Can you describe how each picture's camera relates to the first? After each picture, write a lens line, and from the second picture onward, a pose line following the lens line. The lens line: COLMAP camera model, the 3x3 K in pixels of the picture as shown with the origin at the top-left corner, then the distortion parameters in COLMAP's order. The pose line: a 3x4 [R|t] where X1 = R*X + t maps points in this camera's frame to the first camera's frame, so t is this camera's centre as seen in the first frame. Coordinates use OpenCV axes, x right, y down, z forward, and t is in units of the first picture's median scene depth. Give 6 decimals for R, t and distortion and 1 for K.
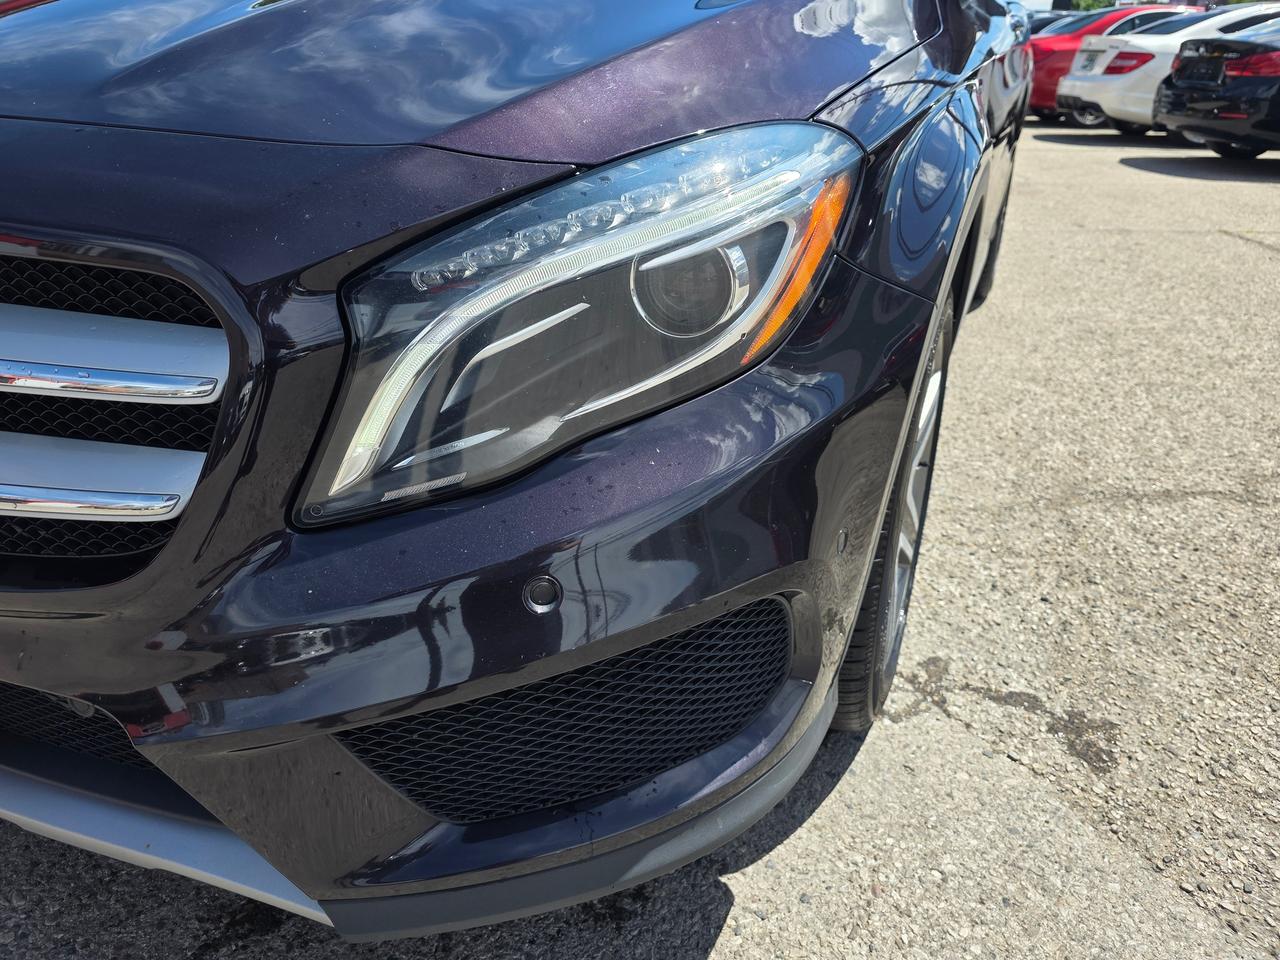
lens RADIAL K [[880.1, 0, 618.2], [0, 880.1, 457.8], [0, 0, 1]] dist [0.035018, -0.038706]
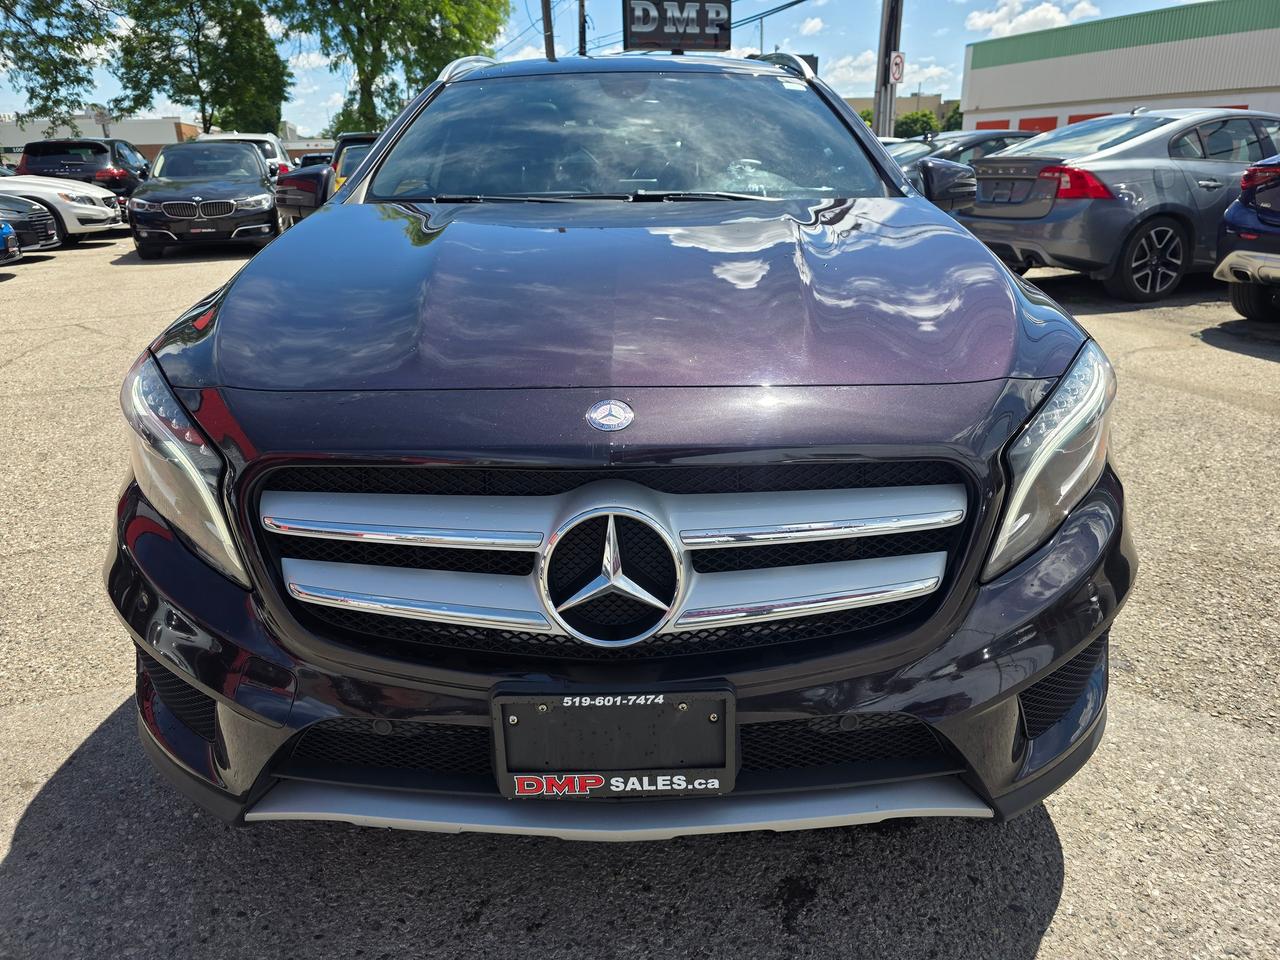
lens RADIAL K [[880.1, 0, 631.3], [0, 880.1, 458.9], [0, 0, 1]] dist [0.035018, -0.038706]
pose [[0.915377, -0.145024, 0.375570, -1.025030], [0.184277, 0.980336, -0.070589, -0.109044], [-0.357948, 0.133825, 0.924102, -0.296232]]
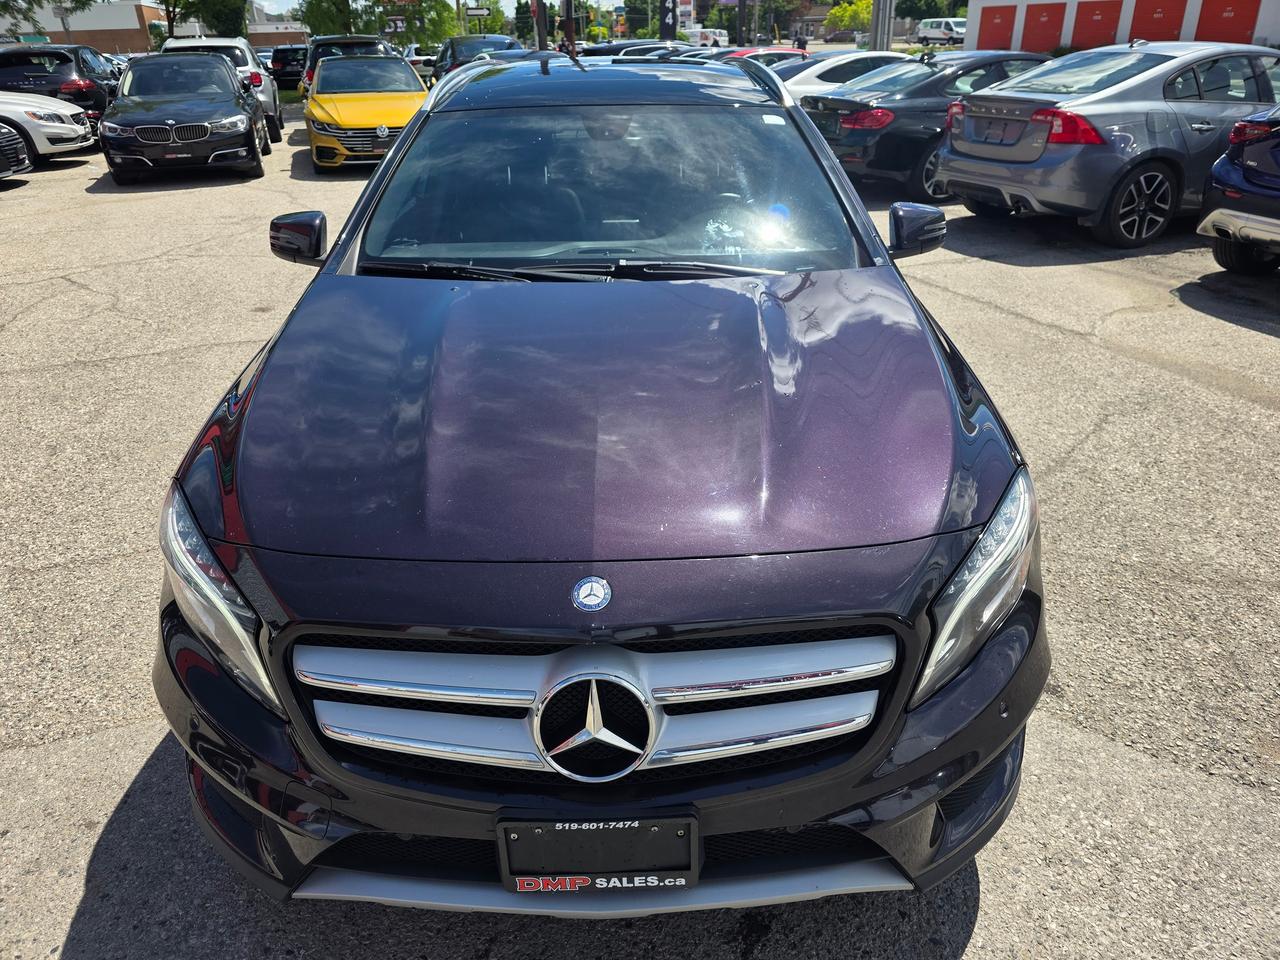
lens RADIAL K [[880.1, 0, 630.0], [0, 880.1, 470.0], [0, 0, 1]] dist [0.035018, -0.038706]
pose [[0.911051, -0.197914, 0.361685, -1.007696], [0.190869, 0.980045, 0.055500, -0.460043], [-0.365452, 0.018471, 0.930647, -0.485234]]
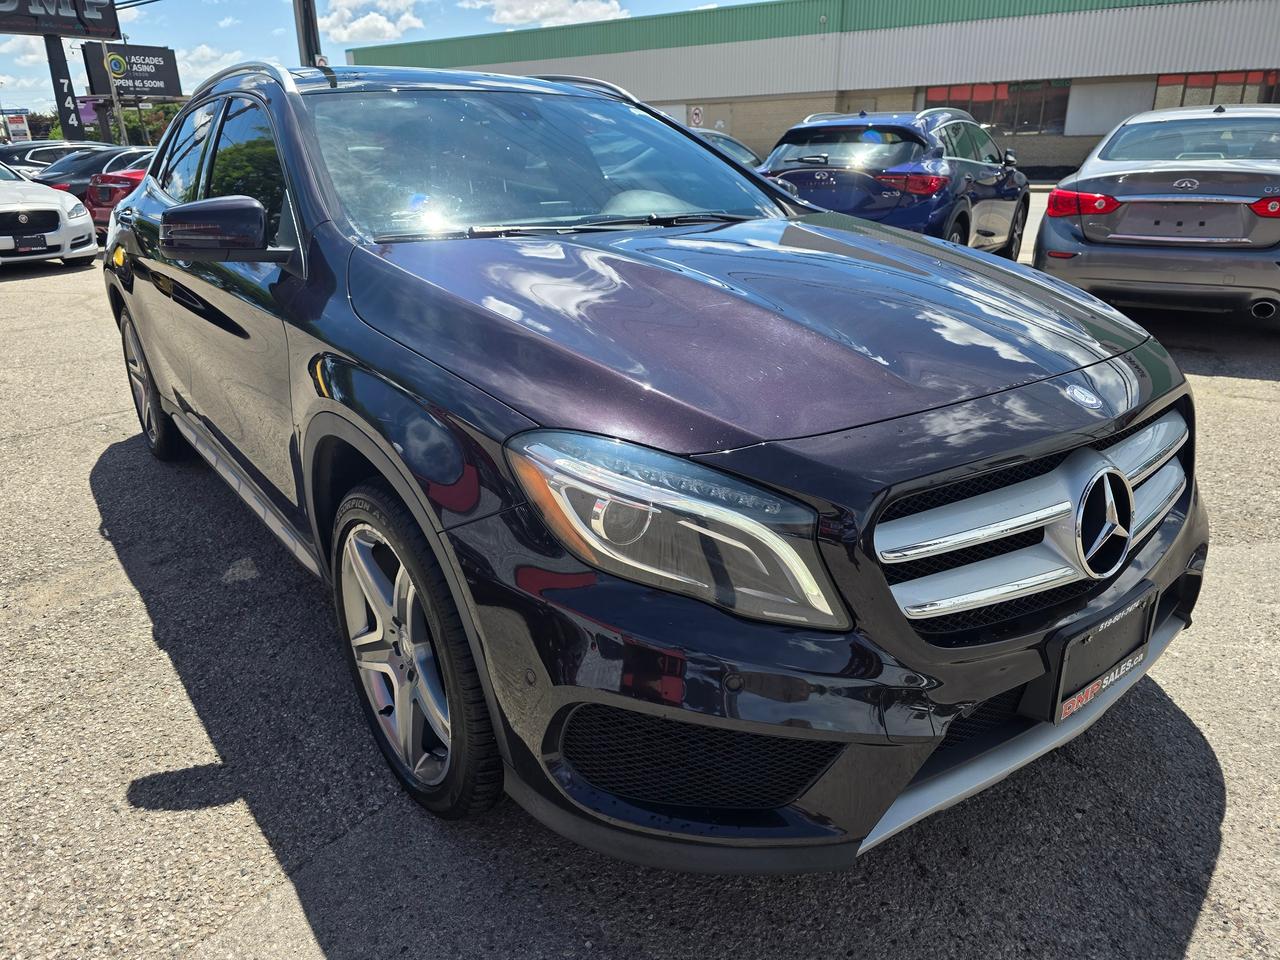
lens RADIAL K [[880.1, 0, 647.3], [0, 880.1, 473.3], [0, 0, 1]] dist [0.035018, -0.038706]
pose [[0.474471, -0.309198, 0.824181, -2.073475], [0.382004, 0.915848, 0.123673, -0.542625], [-0.793064, 0.256161, 0.552658, 0.469336]]
